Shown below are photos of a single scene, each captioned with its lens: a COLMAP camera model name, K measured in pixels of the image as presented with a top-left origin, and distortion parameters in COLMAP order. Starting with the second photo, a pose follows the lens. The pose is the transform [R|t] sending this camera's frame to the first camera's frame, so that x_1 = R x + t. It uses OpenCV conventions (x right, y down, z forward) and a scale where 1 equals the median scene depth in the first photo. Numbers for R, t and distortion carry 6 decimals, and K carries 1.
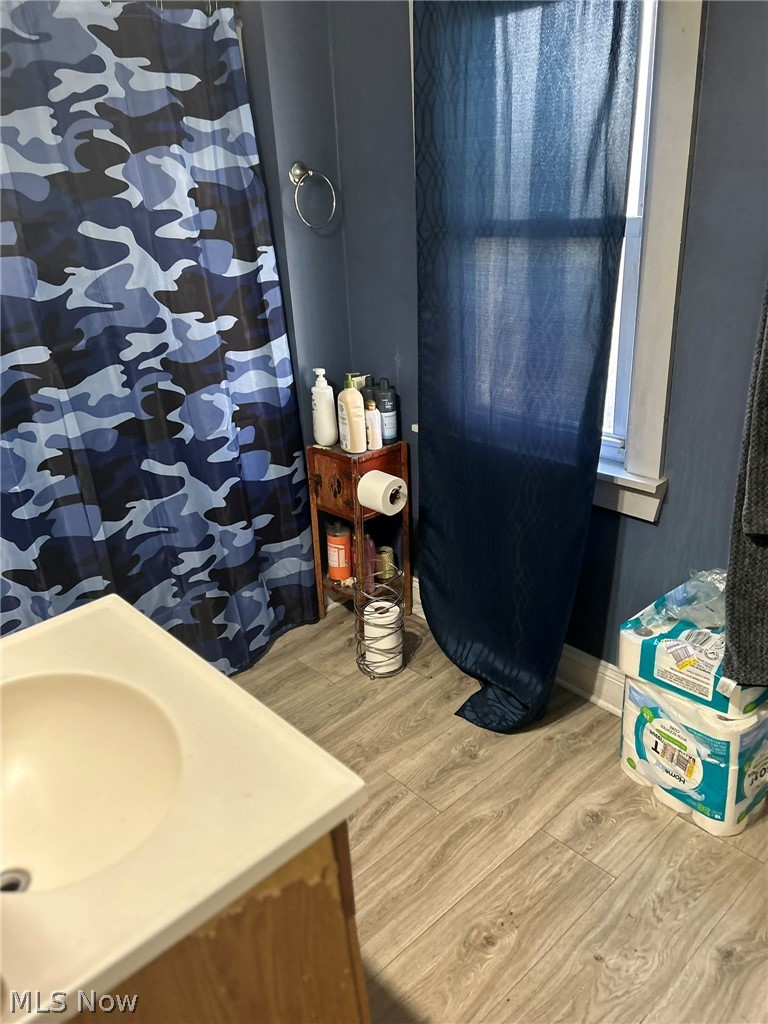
lens RADIAL K [[774.1, 0, 385.0], [0, 774.1, 512.8], [0, 0, 1]] dist [0.030401, -0.005994]
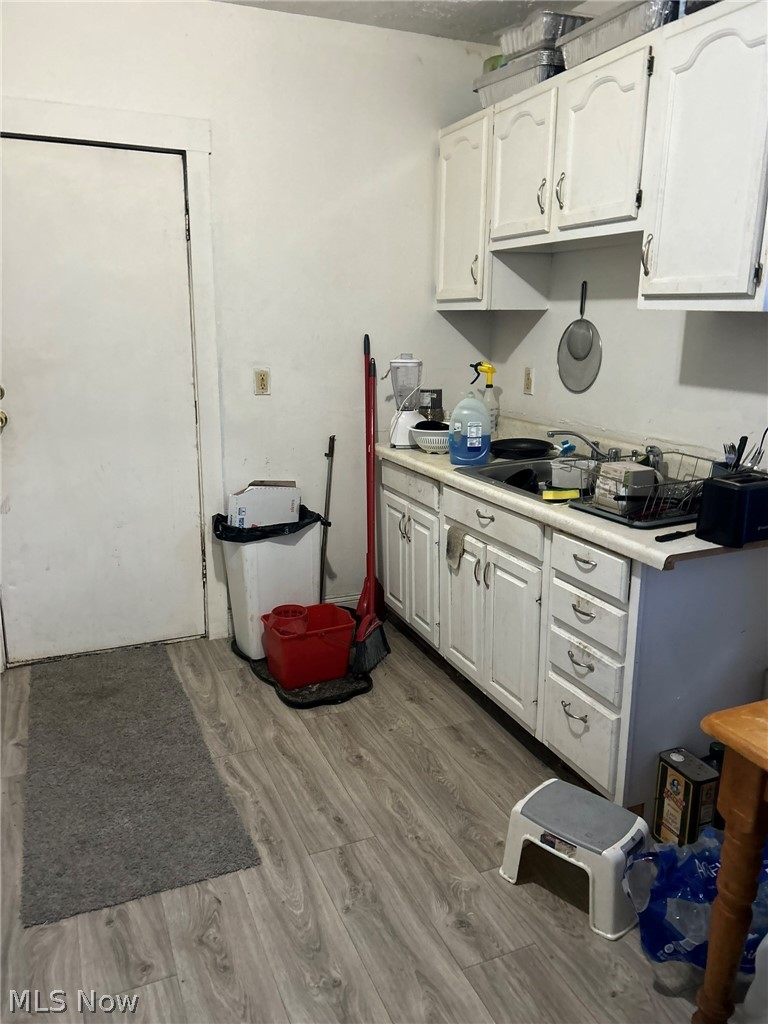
lens RADIAL K [[774.1, 0, 375.5], [0, 774.1, 511.8], [0, 0, 1]] dist [0.030401, -0.005994]
pose [[0.338036, -0.186919, 0.922384, -0.396424], [0.352531, 0.933871, 0.060051, -0.142641], [-0.872613, 0.304870, 0.381577, 0.341210]]
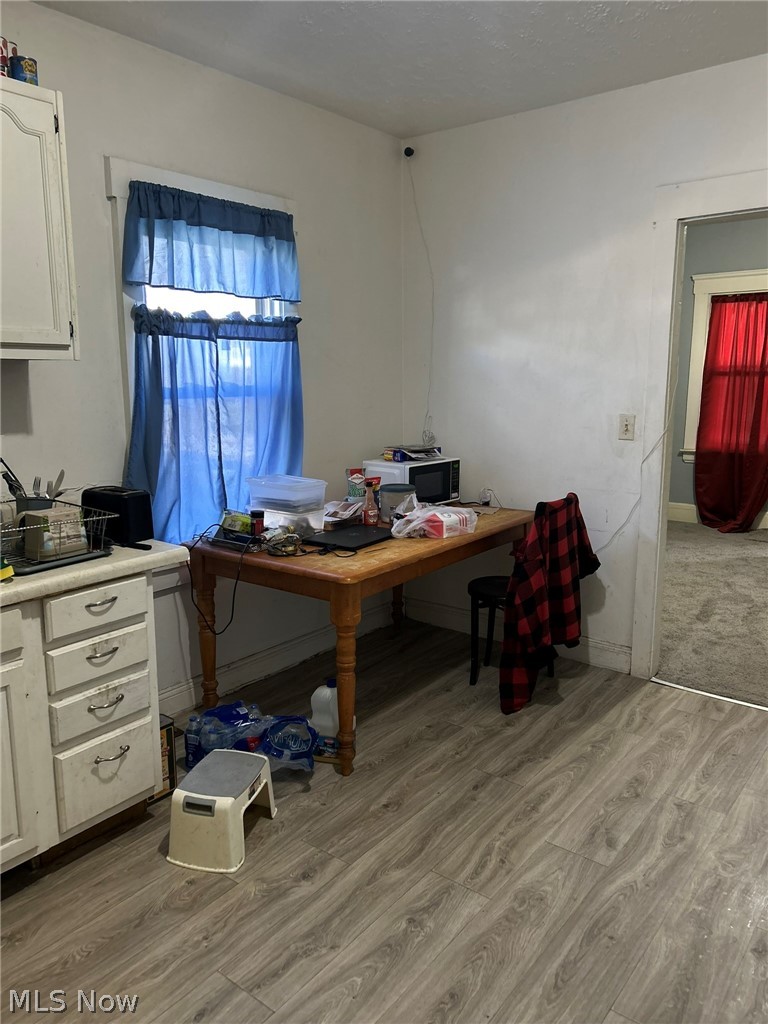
lens RADIAL K [[774.1, 0, 381.5], [0, 774.1, 520.4], [0, 0, 1]] dist [0.030401, -0.005994]
pose [[-0.985297, 0.078237, -0.151882, 0.186841], [-0.022027, 0.823399, 0.567036, -0.482582], [0.169423, 0.562044, -0.809569, 1.074189]]
